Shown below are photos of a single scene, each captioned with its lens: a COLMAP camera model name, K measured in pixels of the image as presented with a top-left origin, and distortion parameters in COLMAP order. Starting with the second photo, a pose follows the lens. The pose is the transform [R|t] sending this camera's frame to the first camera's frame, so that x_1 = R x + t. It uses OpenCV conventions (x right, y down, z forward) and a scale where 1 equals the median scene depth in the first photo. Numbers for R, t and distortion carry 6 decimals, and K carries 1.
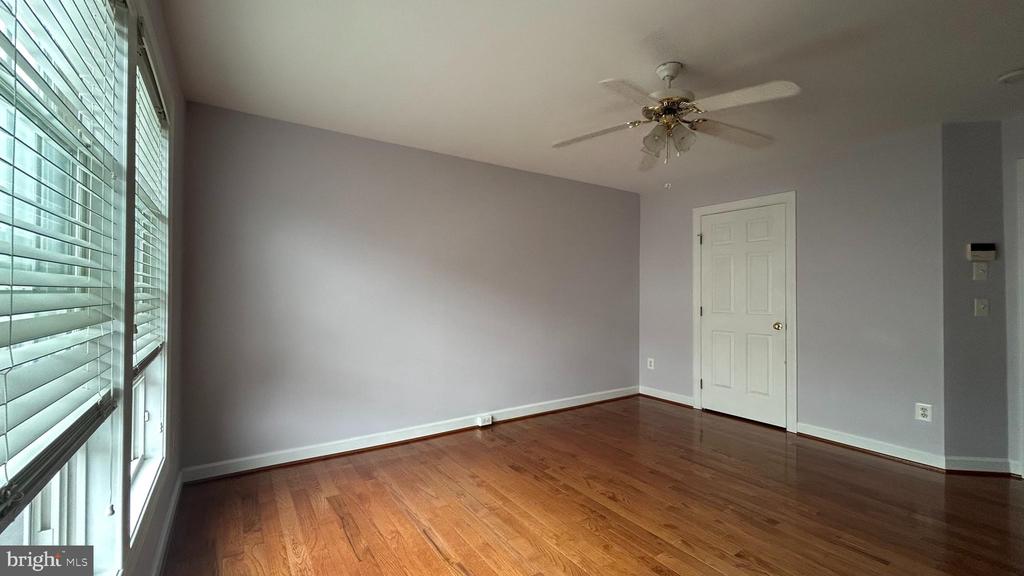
lens RADIAL K [[418.0, 0, 512.2], [0, 418.0, 286.8], [0, 0, 1]] dist [-0.000730, 0.000527]
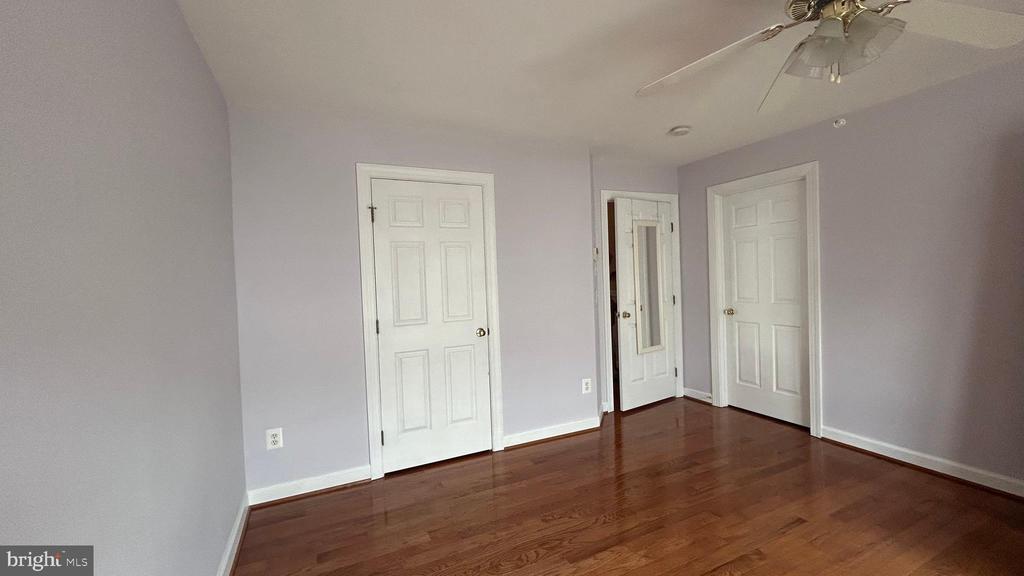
lens RADIAL K [[418.0, 0, 512.2], [0, 418.0, 286.8], [0, 0, 1]] dist [-0.000730, 0.000527]
pose [[0.155686, -0.033812, 0.987228, -0.174567], [0.024514, 0.999238, 0.030358, -0.020509], [-0.987502, 0.019474, 0.156396, 0.800486]]
